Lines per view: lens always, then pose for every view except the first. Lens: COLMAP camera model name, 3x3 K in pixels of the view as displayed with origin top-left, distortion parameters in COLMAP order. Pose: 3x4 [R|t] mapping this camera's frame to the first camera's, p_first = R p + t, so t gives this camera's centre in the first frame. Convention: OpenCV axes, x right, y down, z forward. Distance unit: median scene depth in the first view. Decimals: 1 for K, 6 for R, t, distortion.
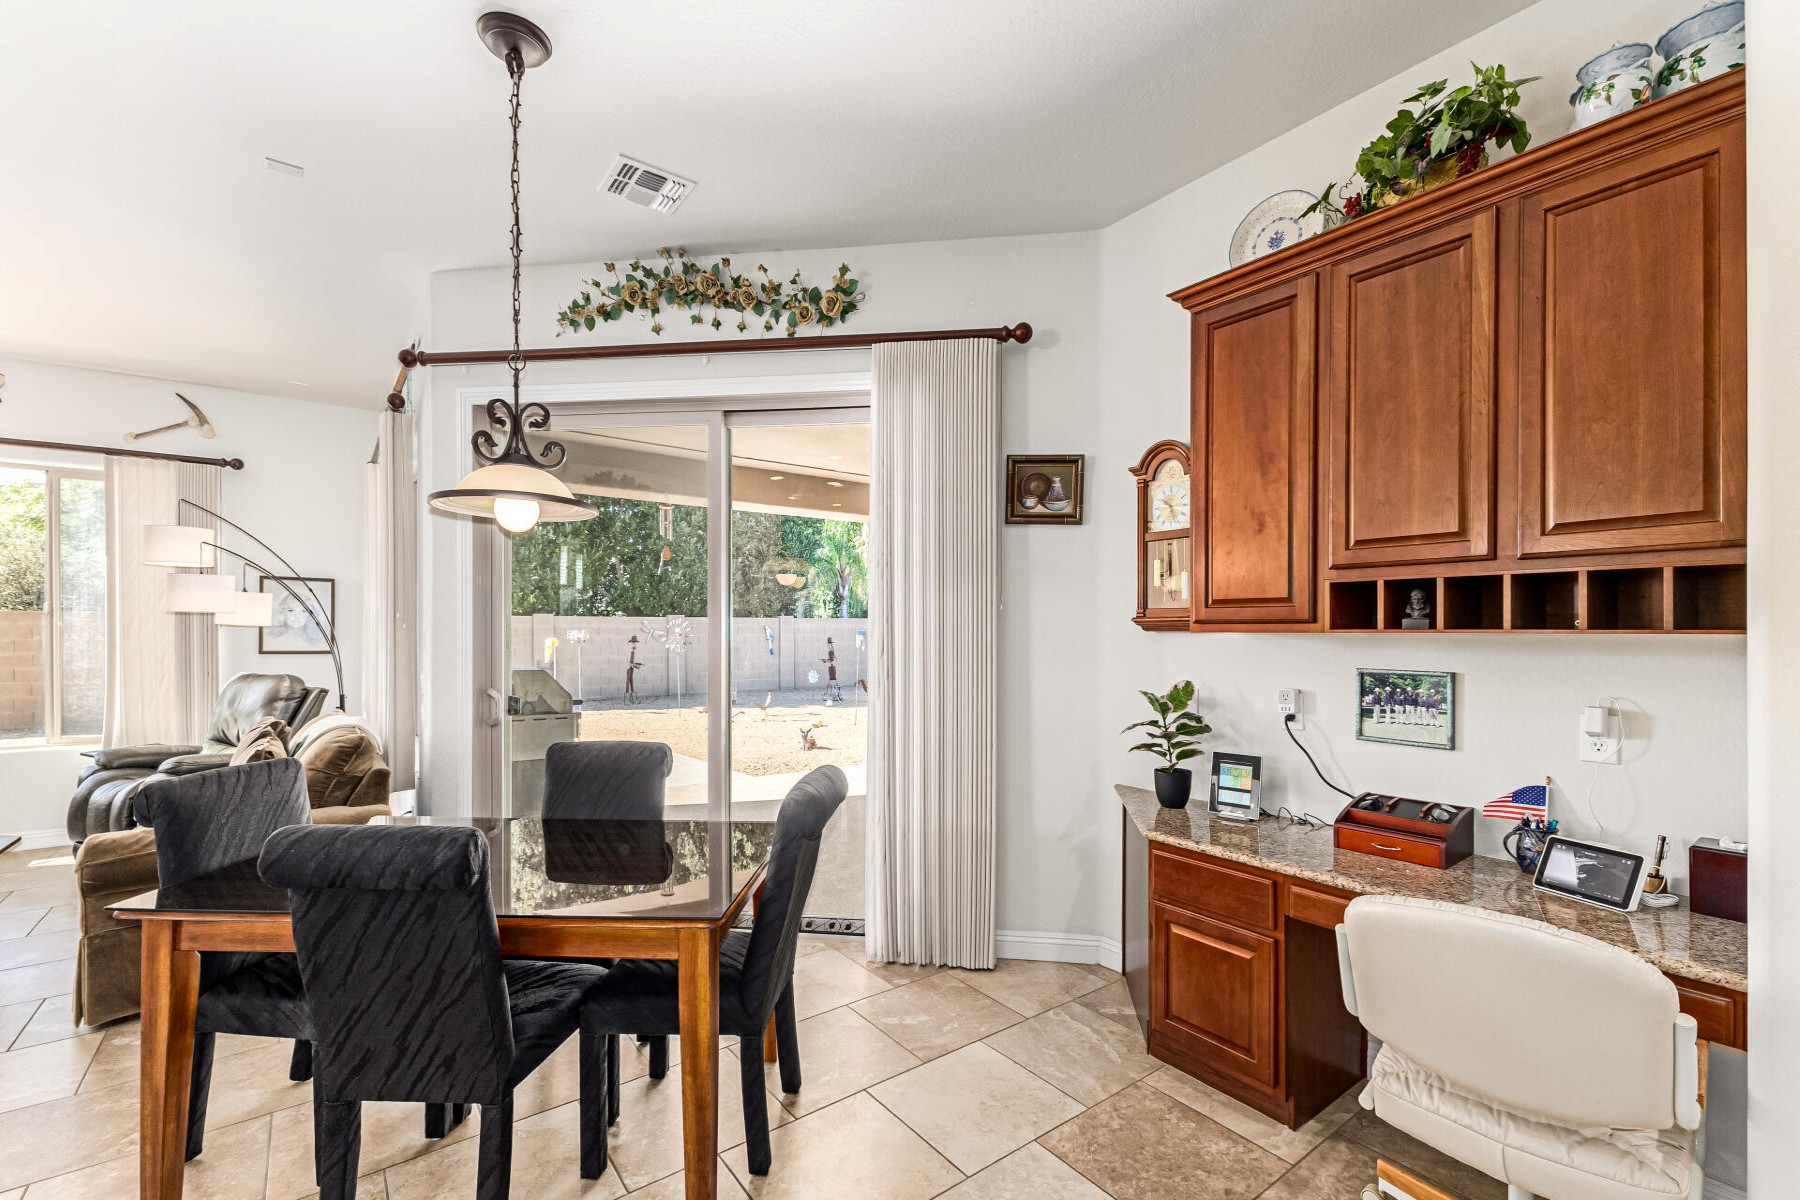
lens RADIAL K [[780.9, 0, 894.8], [0, 780.9, 630.5], [0, 0, 1]] dist [0.003122, -0.001352]
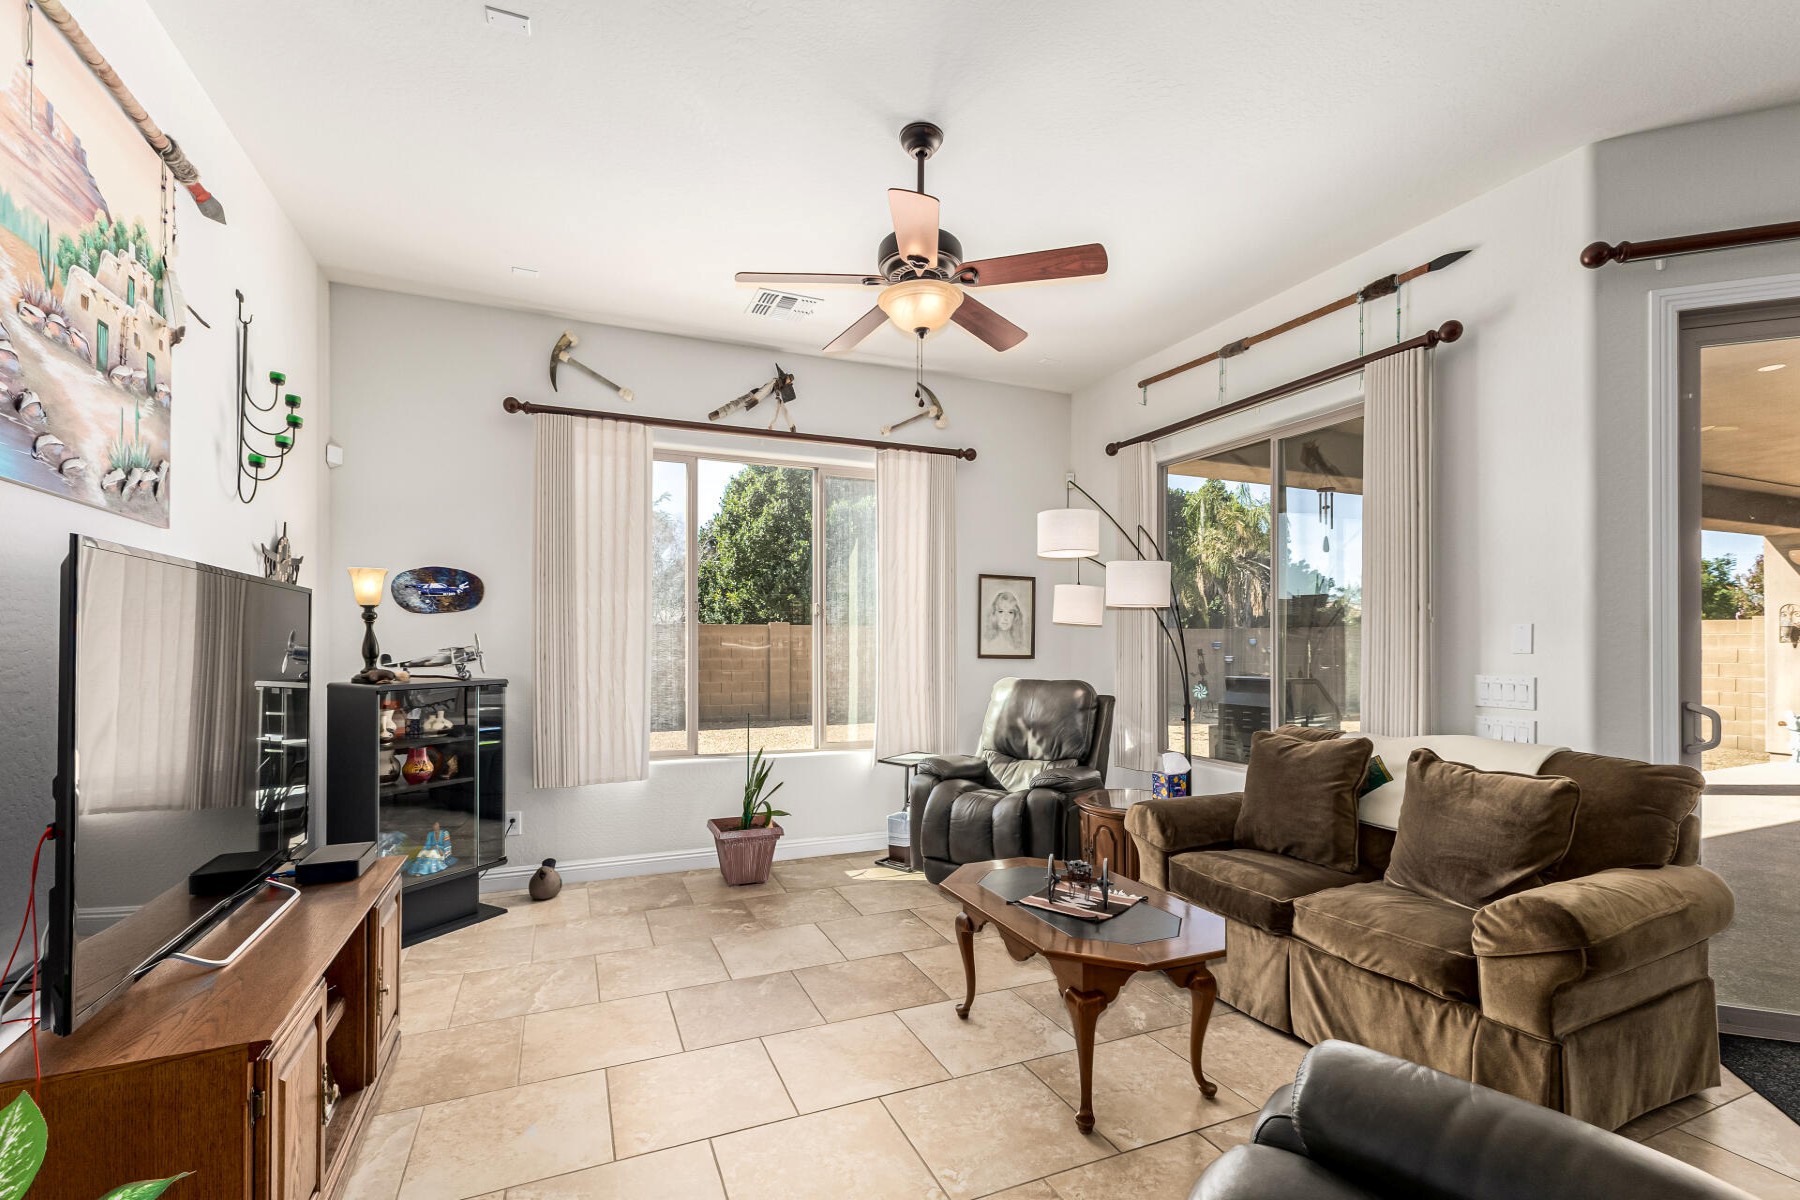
lens RADIAL K [[780.9, 0, 897.0], [0, 780.9, 640.1], [0, 0, 1]] dist [0.003122, -0.001352]
pose [[0.972124, -0.000384, -0.234469, -1.399924], [-0.000669, 0.999990, -0.004410, 0.024105], [0.234468, 0.004444, 0.972114, 0.147297]]
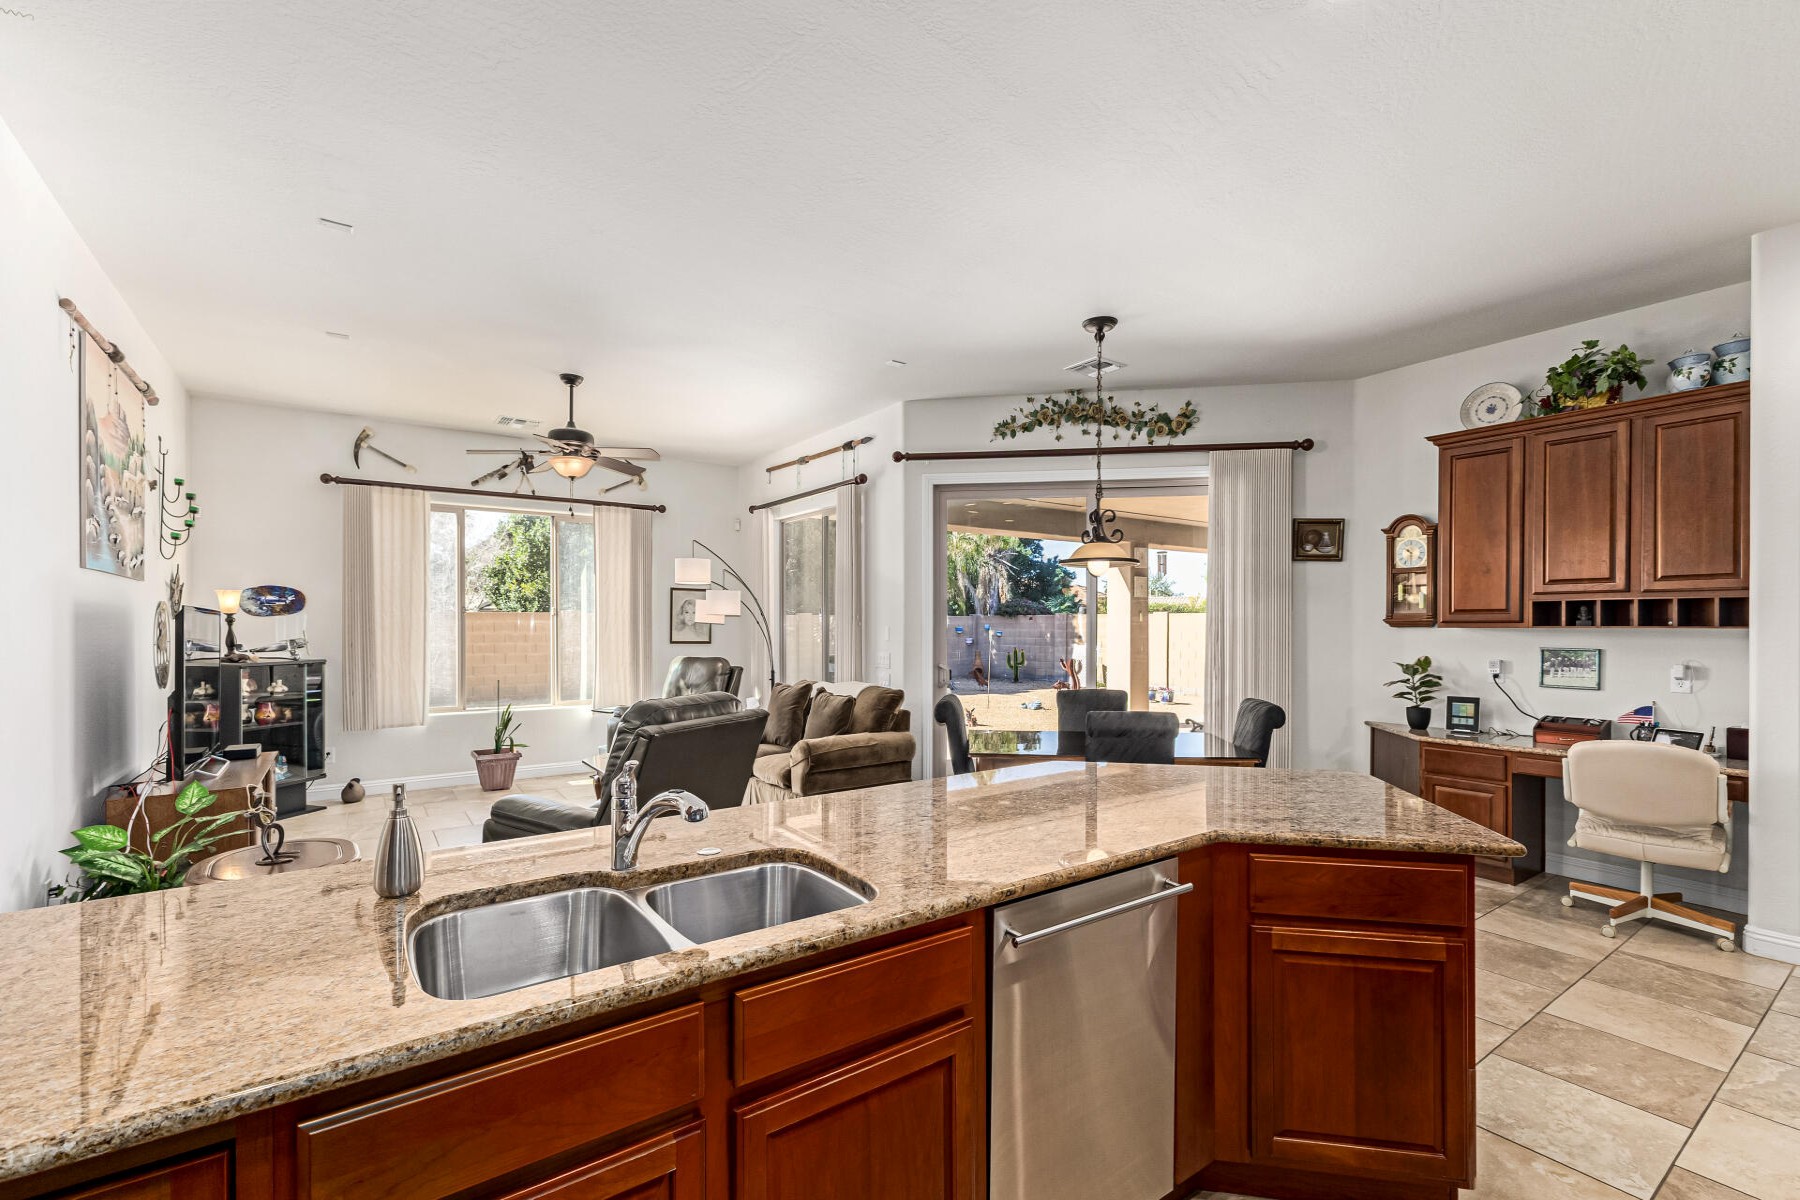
lens RADIAL K [[780.9, 0, 887.8], [0, 780.9, 629.5], [0, 0, 1]] dist [0.003122, -0.001352]
pose [[0.999274, -0.001104, -0.038082, -0.756901], [0.001279, 0.999989, 0.004591, -0.003419], [0.038076, -0.004637, 0.999264, -0.775178]]
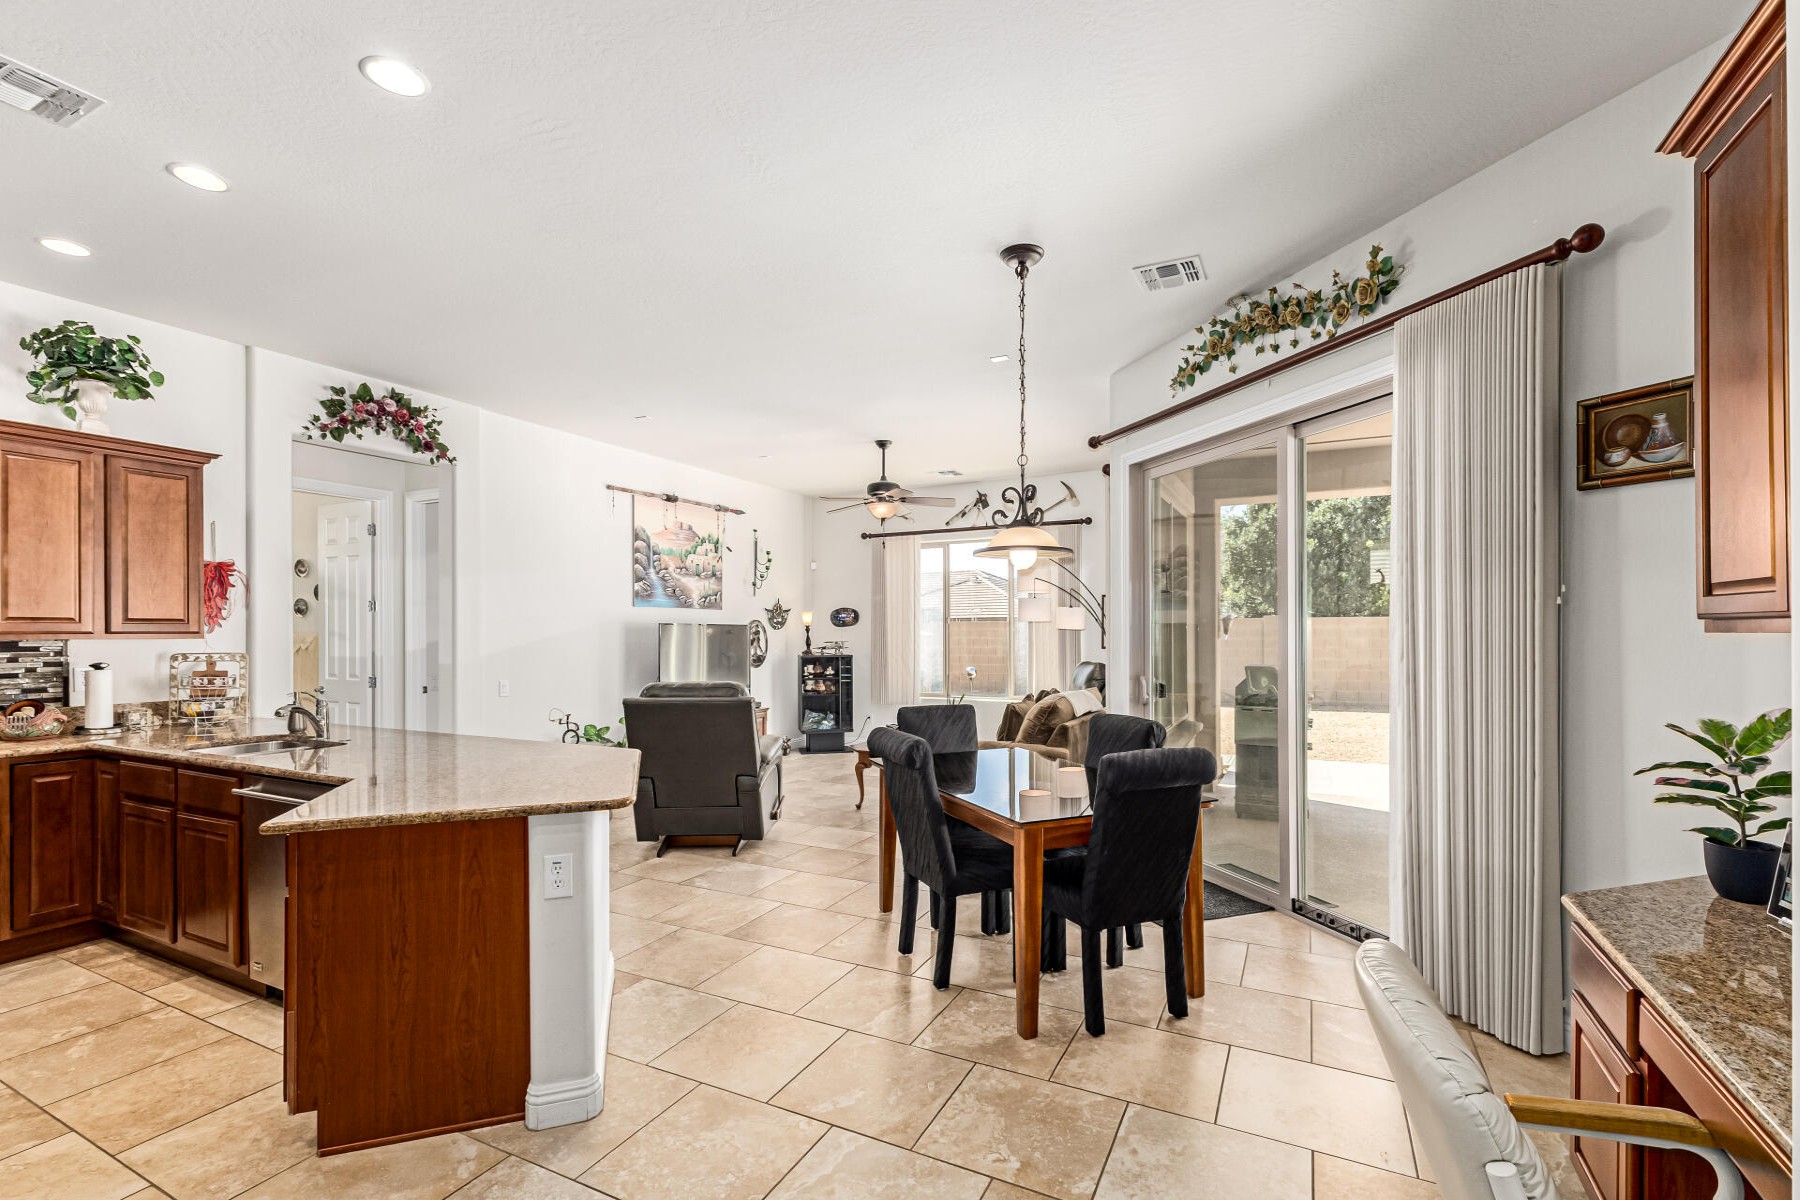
lens RADIAL K [[780.9, 0, 887.8], [0, 780.9, 630.9], [0, 0, 1]] dist [0.003122, -0.001352]
pose [[0.423091, -0.005846, -0.906068, 0.658791], [0.003246, 0.999983, -0.004936, 0.002277], [0.906081, -0.000852, 0.423103, 0.073443]]
